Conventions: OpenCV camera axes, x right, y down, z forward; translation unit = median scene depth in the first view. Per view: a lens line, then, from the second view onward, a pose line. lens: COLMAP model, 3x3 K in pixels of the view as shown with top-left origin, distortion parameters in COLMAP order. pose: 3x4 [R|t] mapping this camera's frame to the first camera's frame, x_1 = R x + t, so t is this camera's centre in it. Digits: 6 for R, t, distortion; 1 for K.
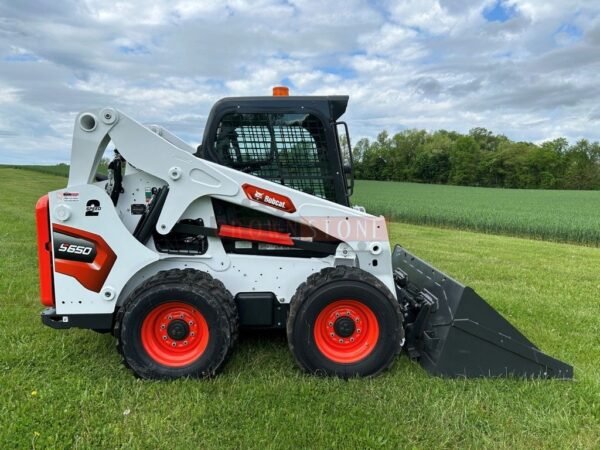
lens RADIAL K [[463.7, 0, 304.0], [0, 463.7, 222.2], [0, 0, 1]] dist [0.056037, -0.054407]
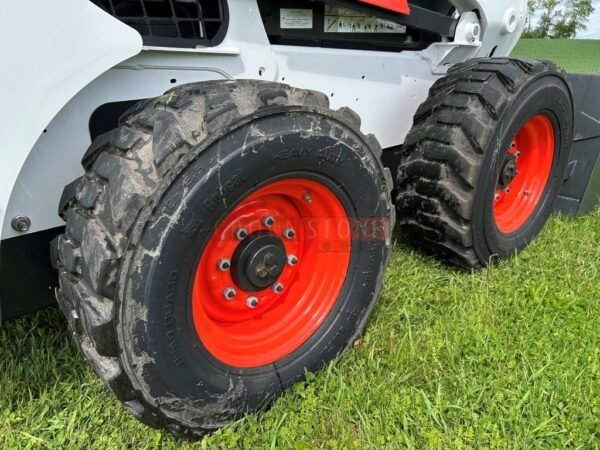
lens RADIAL K [[463.7, 0, 304.0], [0, 463.7, 222.2], [0, 0, 1]] dist [0.056037, -0.054407]
pose [[0.780600, -0.237988, 0.577949, -0.401187], [0.065541, 0.950742, 0.302975, 0.094262], [-0.621585, -0.198623, 0.757747, 0.671476]]
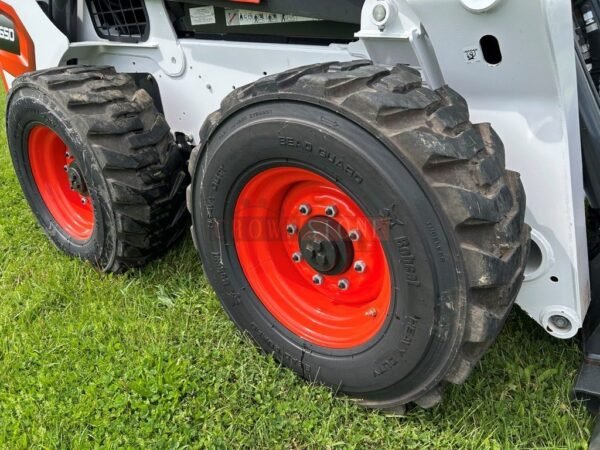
lens RADIAL K [[430.3, 0, 313.3], [0, 430.3, 227.1], [0, 0, 1]] dist [0.045764, -0.047574]
pose [[0.772814, 0.221406, -0.594759, 0.249454], [-0.002578, 0.938258, 0.345928, 0.096239], [0.634627, -0.265805, 0.725669, 0.720792]]
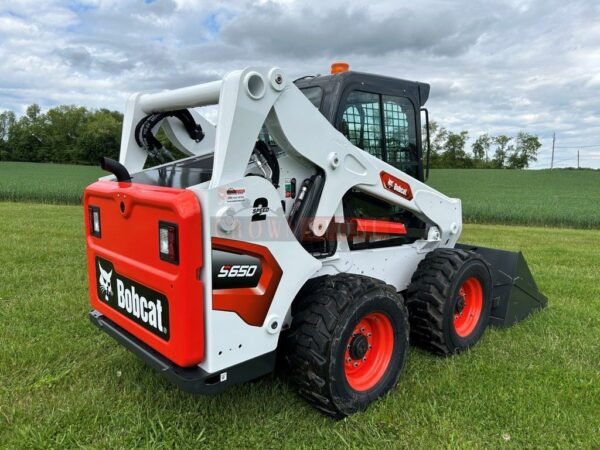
lens RADIAL K [[463.7, 0, 304.0], [0, 463.7, 222.2], [0, 0, 1]] dist [0.056037, -0.054407]
pose [[0.751227, -0.088075, 0.654141, -0.806592], [0.062915, 0.996100, 0.061864, -0.047003], [-0.657038, -0.005319, 0.753839, 0.399549]]
